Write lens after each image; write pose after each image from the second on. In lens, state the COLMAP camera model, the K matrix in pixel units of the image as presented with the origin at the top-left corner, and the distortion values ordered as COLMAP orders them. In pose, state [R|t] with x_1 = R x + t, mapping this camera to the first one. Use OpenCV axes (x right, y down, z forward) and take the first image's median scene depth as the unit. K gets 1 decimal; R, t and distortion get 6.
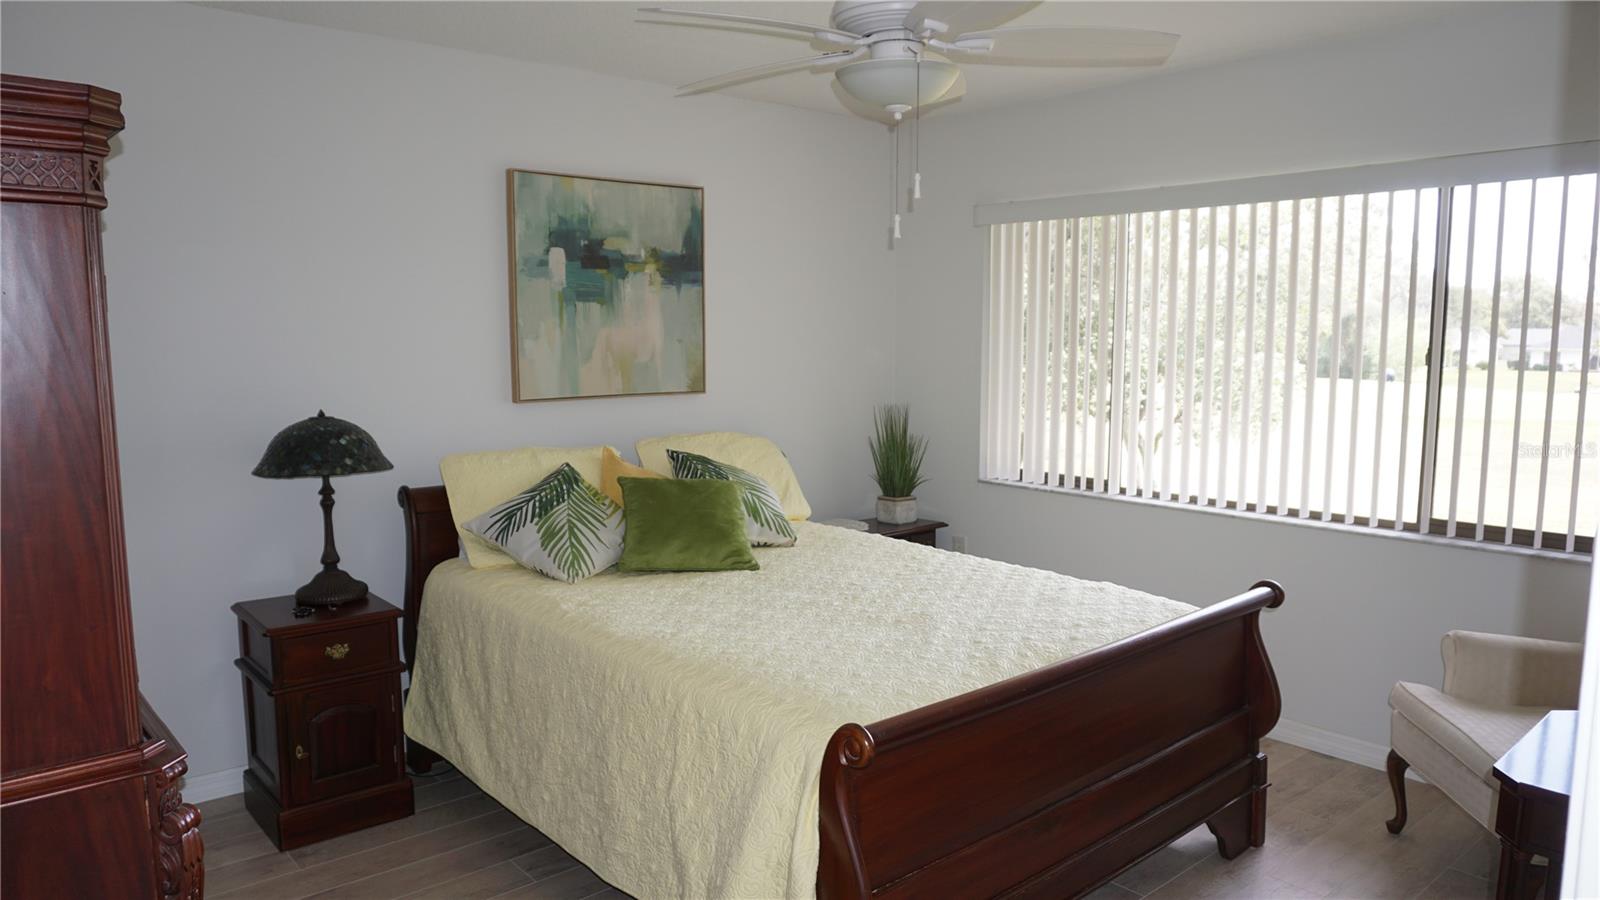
lens RADIAL K [[1087.9, 0, 800.0], [0, 1087.9, 450.0], [0, 0, 1]] dist [-0.002018, -0.000630]
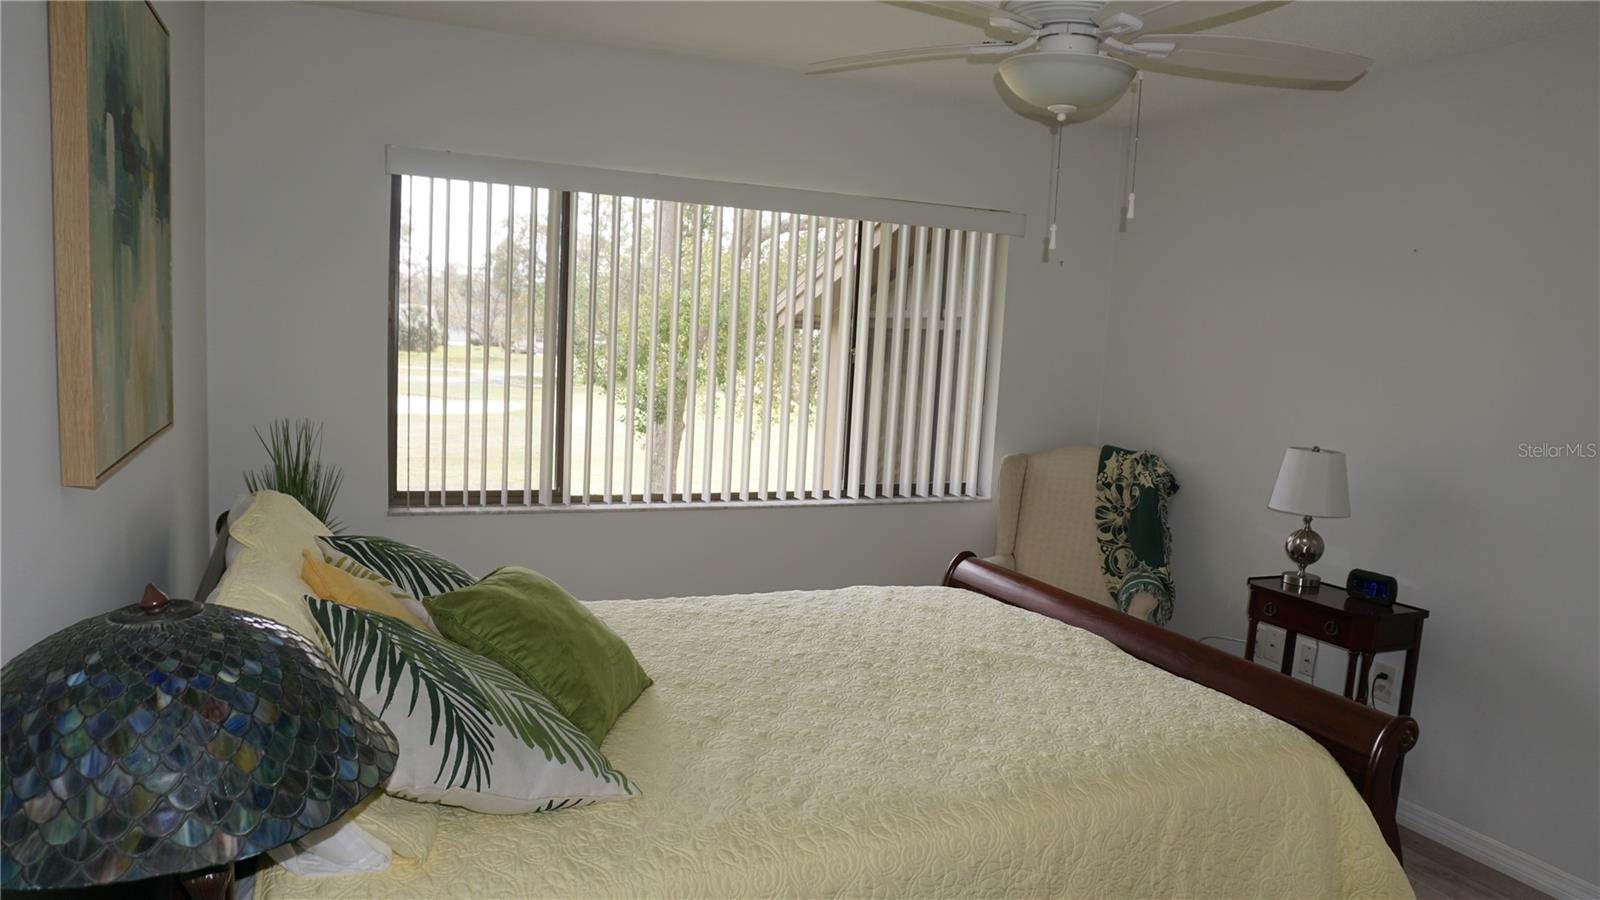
lens RADIAL K [[1087.9, 0, 800.0], [0, 1087.9, 450.0], [0, 0, 1]] dist [-0.002018, -0.000630]
pose [[0.299959, -0.091416, 0.949562, -0.576181], [0.055628, 0.995380, 0.078255, -0.073422], [-0.952329, 0.029349, 0.303659, 0.618204]]
